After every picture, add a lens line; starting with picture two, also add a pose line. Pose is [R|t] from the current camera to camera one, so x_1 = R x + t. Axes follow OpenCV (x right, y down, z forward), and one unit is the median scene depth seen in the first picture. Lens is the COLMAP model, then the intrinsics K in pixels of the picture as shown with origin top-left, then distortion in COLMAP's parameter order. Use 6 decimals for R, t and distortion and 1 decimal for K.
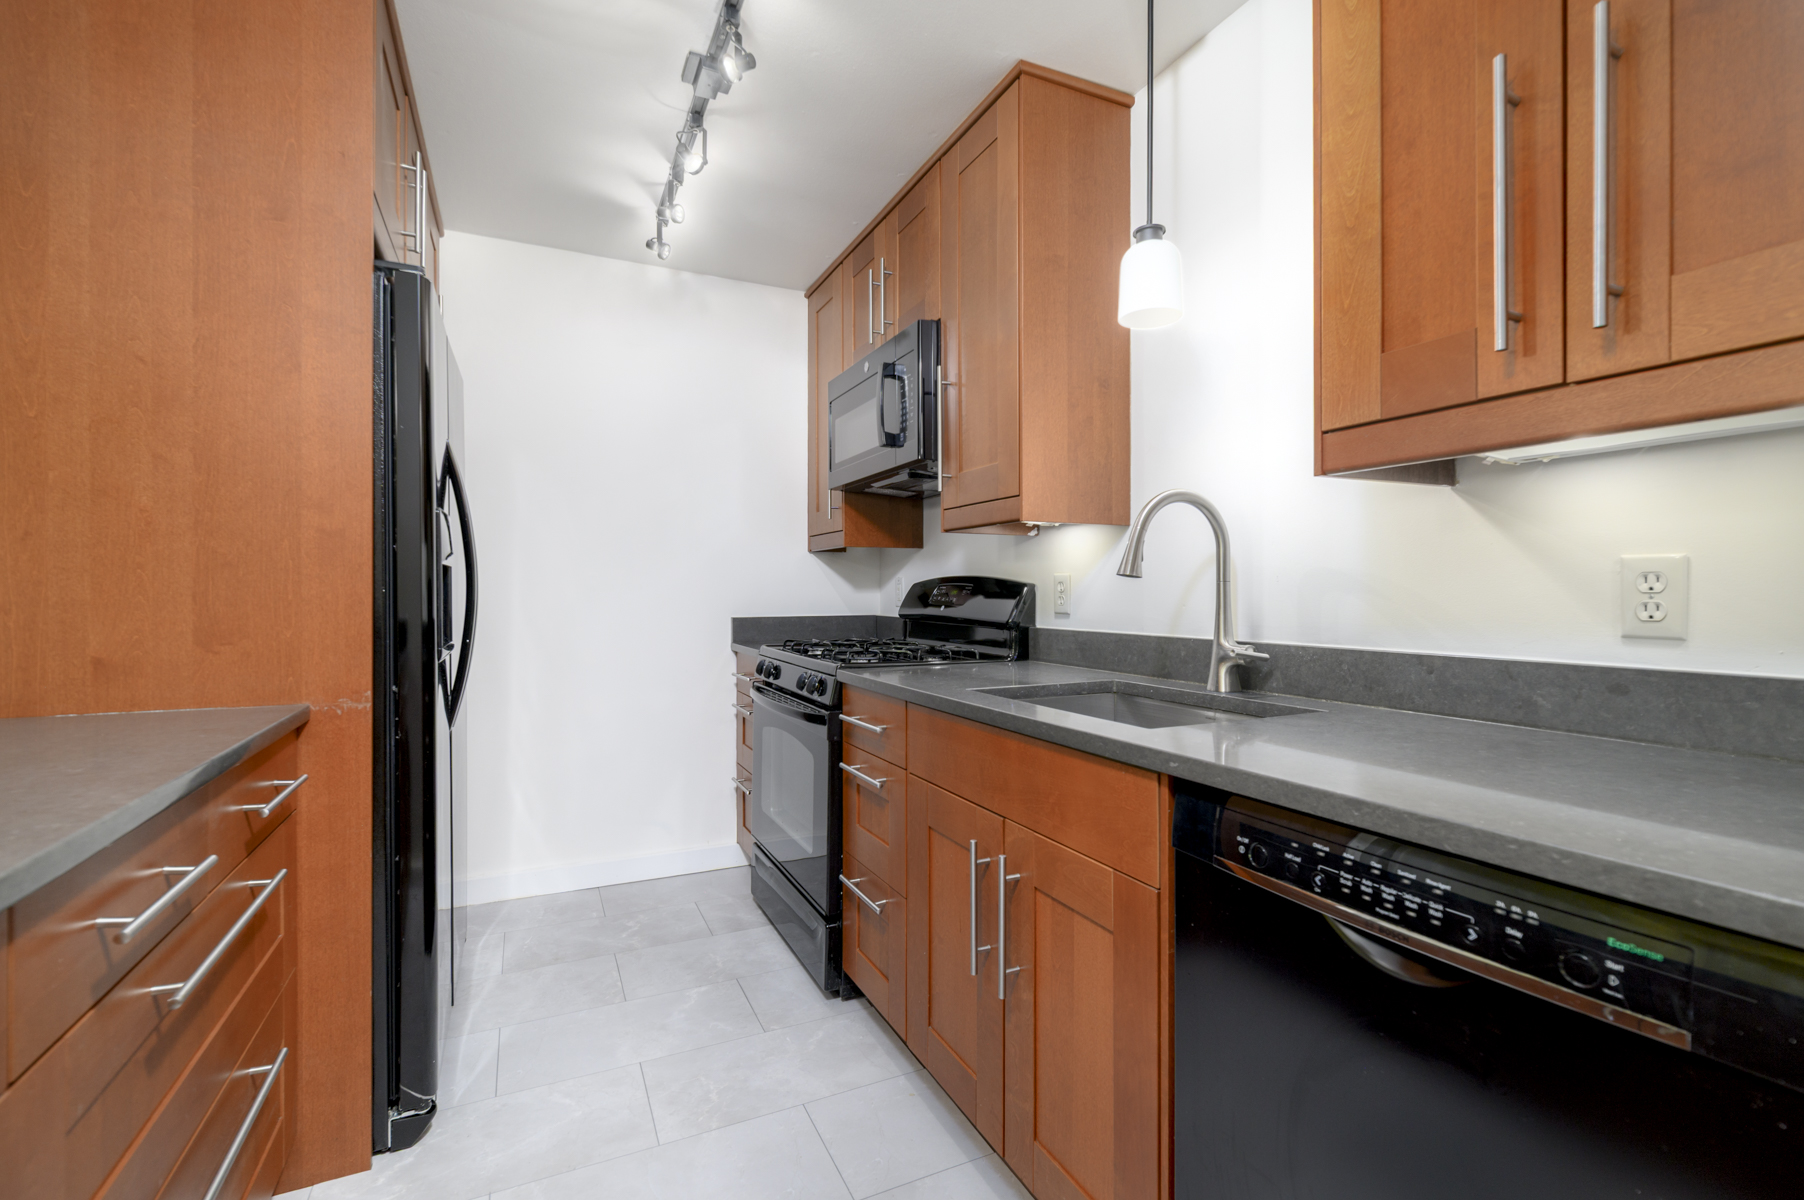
lens RADIAL K [[794.0, 0, 893.9], [0, 794.0, 594.6], [0, 0, 1]] dist [-0.001542, -0.000018]
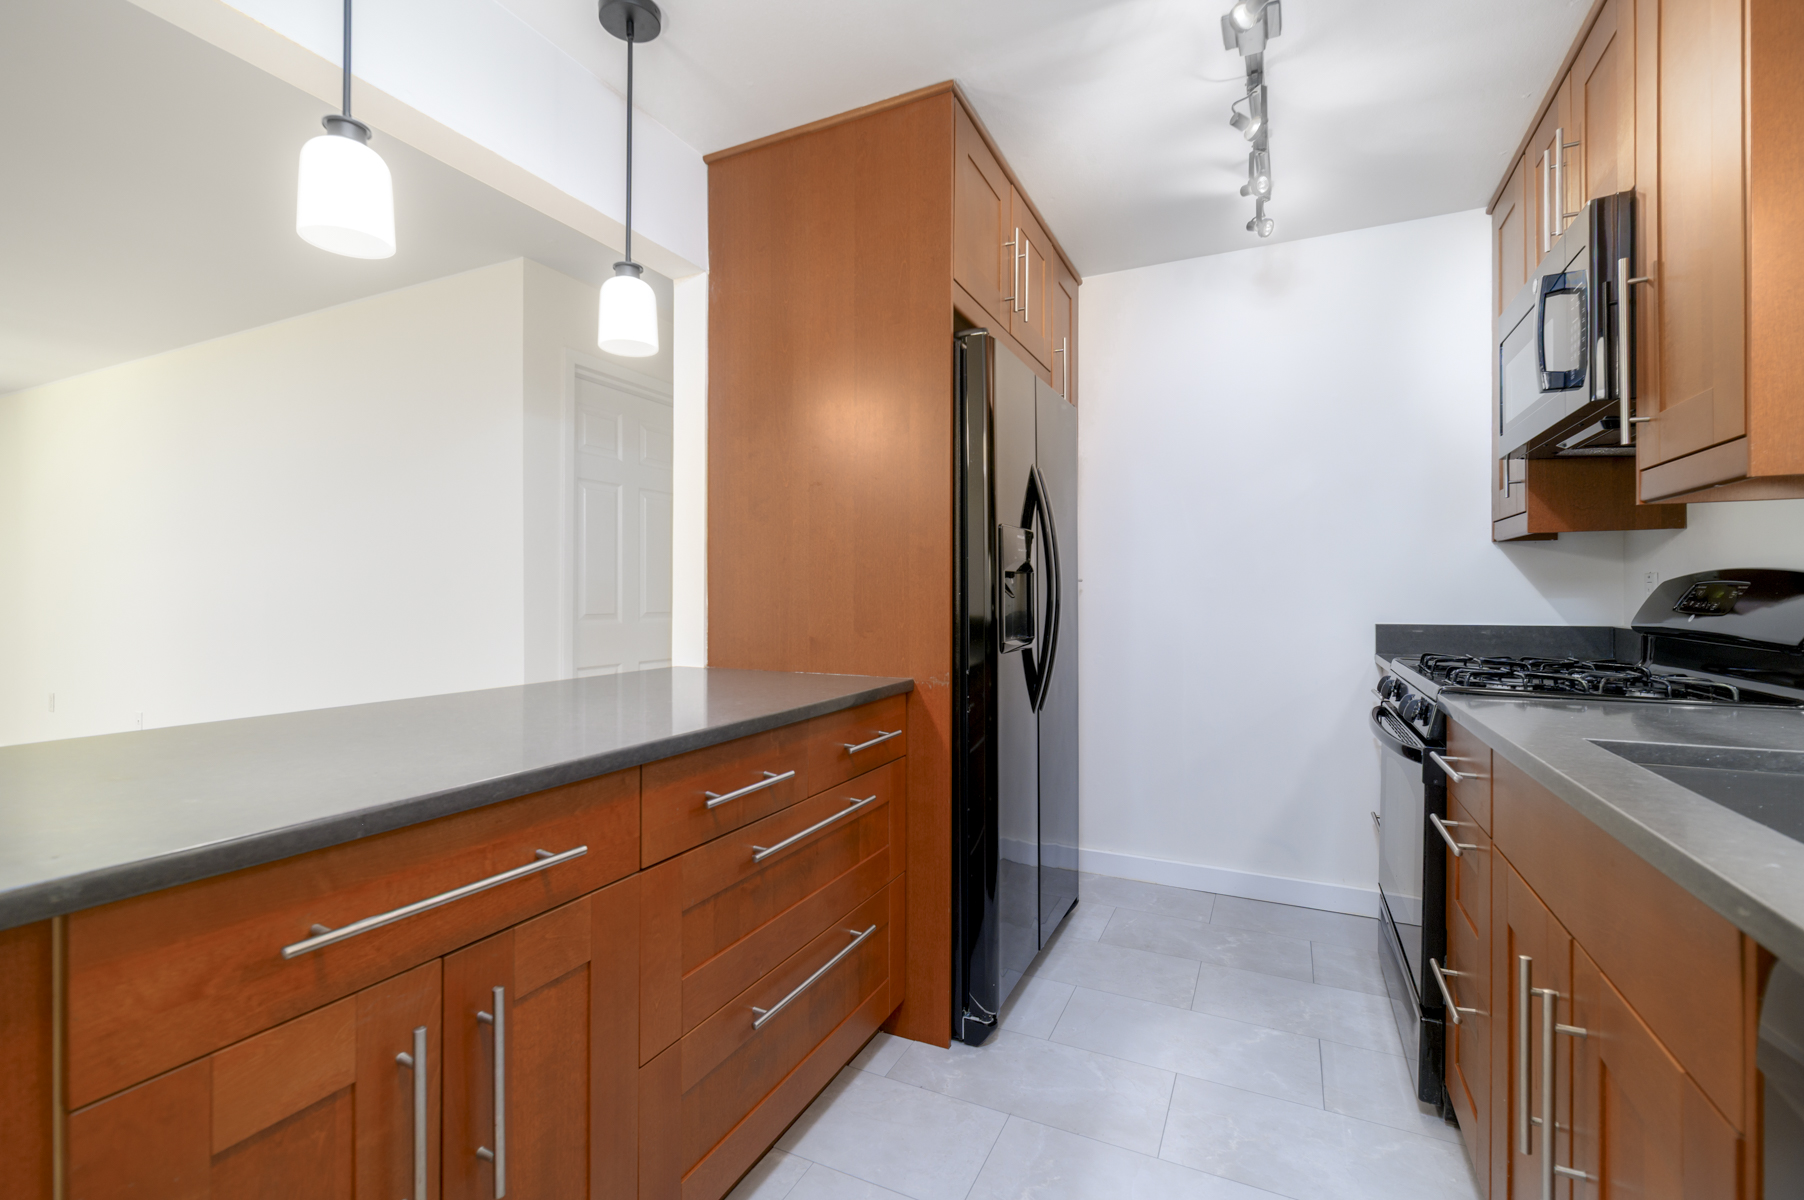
lens RADIAL K [[791.2, 0, 897.7], [0, 791.2, 597.7], [0, 0, 1]] dist [0.003600, 0.000124]
pose [[0.628647, 0.001951, -0.777689, 0.187746], [-0.001424, 0.999998, 0.001357, -0.000157], [0.777690, 0.000254, 0.628648, 0.094499]]
